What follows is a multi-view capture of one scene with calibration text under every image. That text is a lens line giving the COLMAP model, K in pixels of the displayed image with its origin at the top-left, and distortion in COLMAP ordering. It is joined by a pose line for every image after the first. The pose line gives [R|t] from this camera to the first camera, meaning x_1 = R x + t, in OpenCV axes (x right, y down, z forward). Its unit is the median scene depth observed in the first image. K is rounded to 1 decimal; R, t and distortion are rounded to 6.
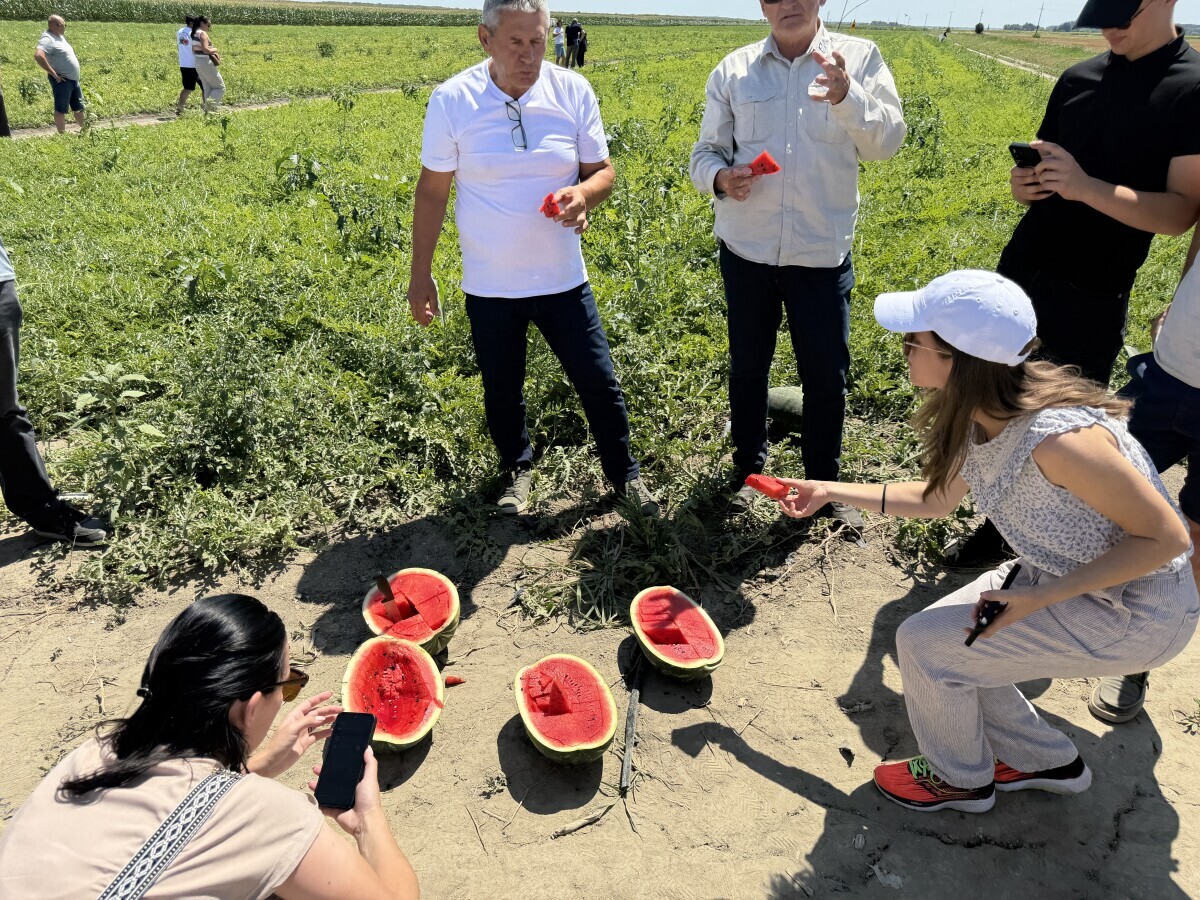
lens RADIAL K [[844.1, 0, 600.0], [0, 844.1, 450.0], [0, 0, 1]] dist [0.138547, -0.286416]
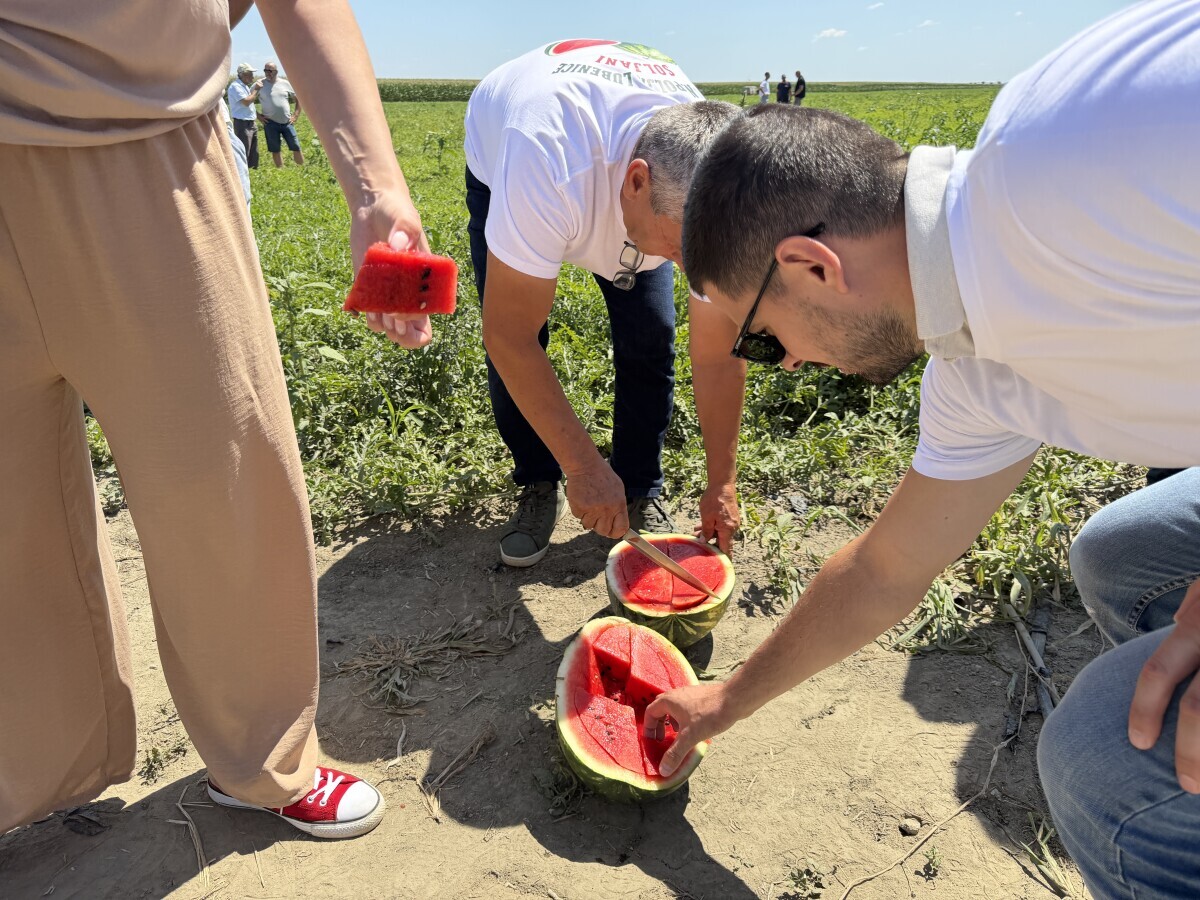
lens RADIAL K [[844.1, 0, 600.0], [0, 844.1, 450.0], [0, 0, 1]] dist [0.138547, -0.286416]
pose [[0.977552, 0.049974, -0.204683, -0.103412], [-0.064031, 0.995980, -0.062638, 0.097710], [0.200730, 0.074338, 0.976822, 0.261114]]
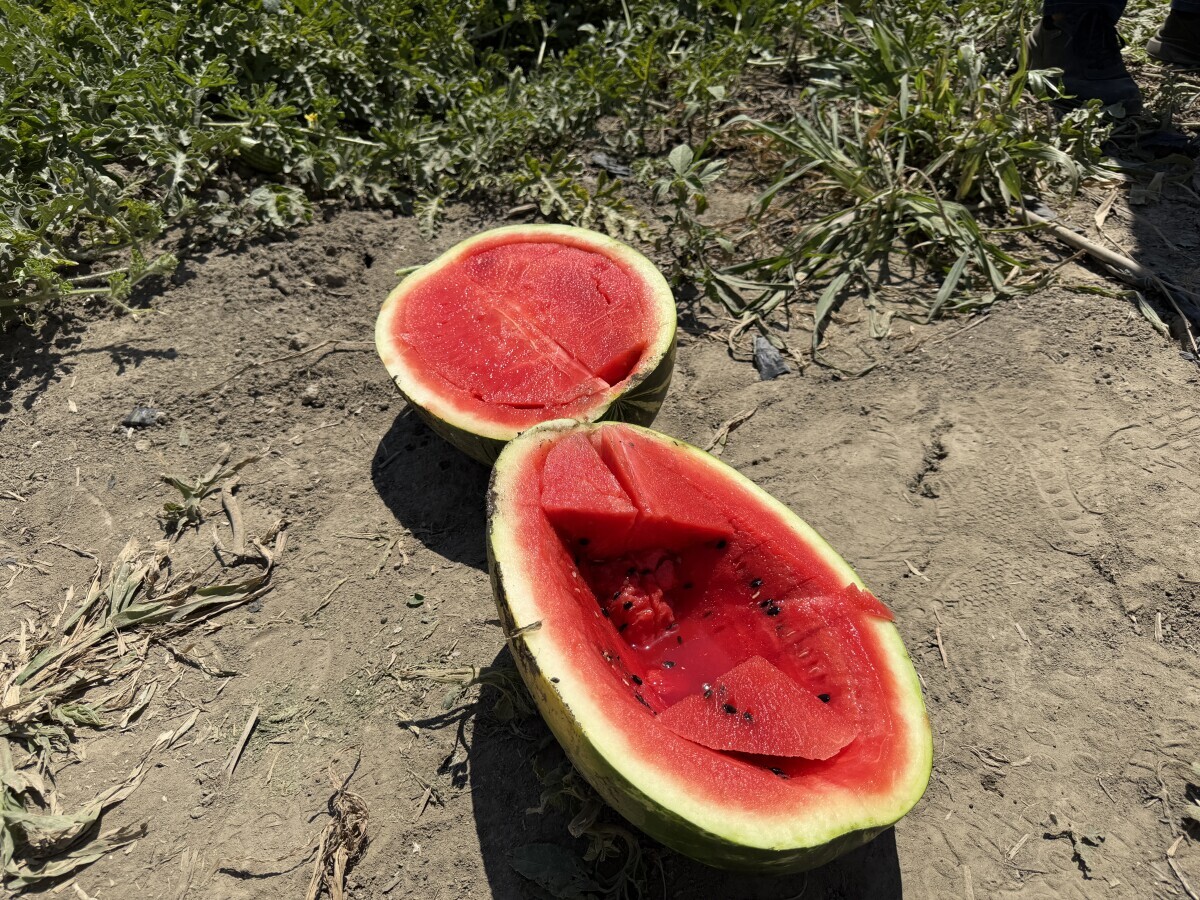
lens RADIAL K [[913.3, 0, 596.7], [0, 913.3, 414.2], [0, 0, 1]] dist [-0.001153, 0.003854]
pose [[0.949881, -0.238440, 0.202169, -0.220950], [0.202359, 0.961923, 0.183726, 0.123734], [-0.238279, -0.133607, 0.961963, 0.538260]]
